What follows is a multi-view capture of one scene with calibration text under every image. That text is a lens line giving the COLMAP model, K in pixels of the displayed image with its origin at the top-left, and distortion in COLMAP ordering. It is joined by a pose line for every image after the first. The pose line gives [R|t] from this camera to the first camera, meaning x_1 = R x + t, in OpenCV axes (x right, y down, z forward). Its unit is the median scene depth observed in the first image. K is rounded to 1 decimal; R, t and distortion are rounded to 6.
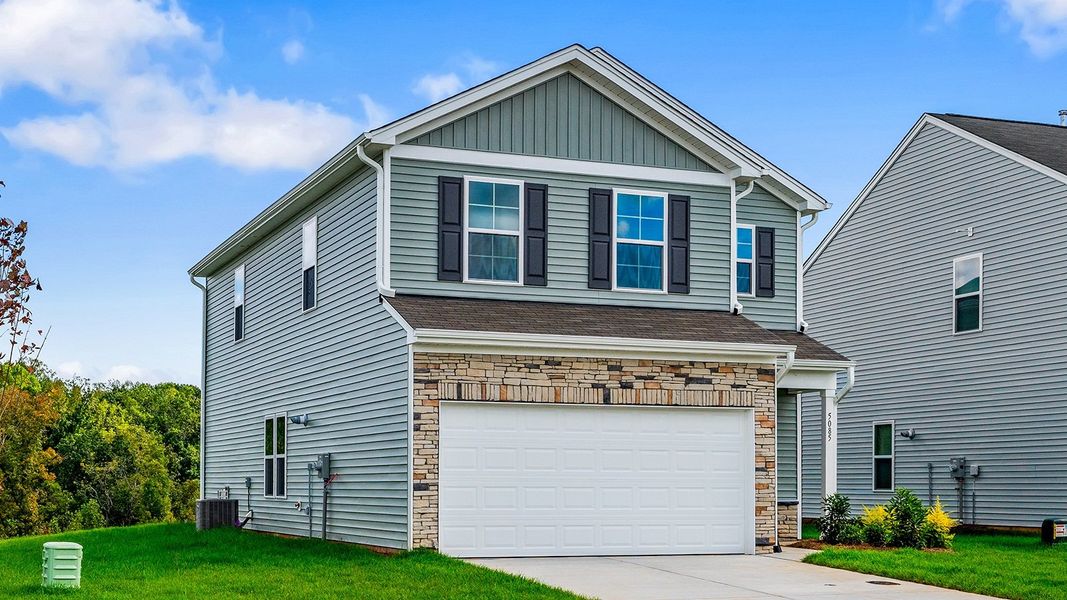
lens RADIAL K [[1391.3, 0, 533.5], [0, 1391.3, 300.0], [0, 0, 1]] dist [-0.161248, 0.078455]
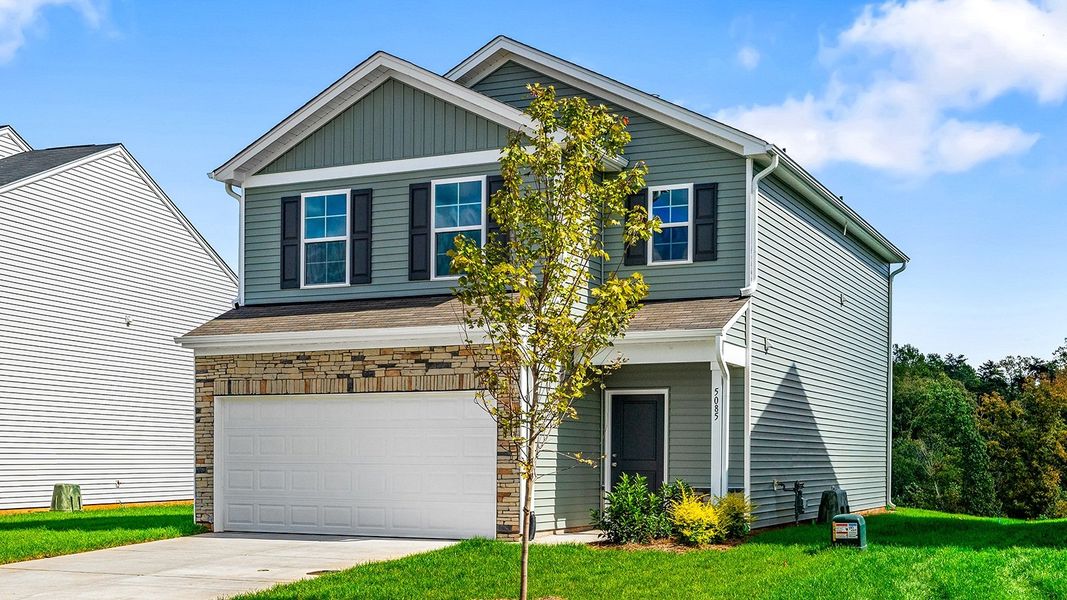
lens RADIAL K [[1391.3, 0, 533.5], [0, 1391.3, 300.0], [0, 0, 1]] dist [-0.161248, 0.078455]
pose [[0.713917, -0.085798, -0.694954, 0.874033], [0.094587, 0.995185, -0.025697, 0.043723], [0.693813, -0.047388, 0.718595, 0.331738]]
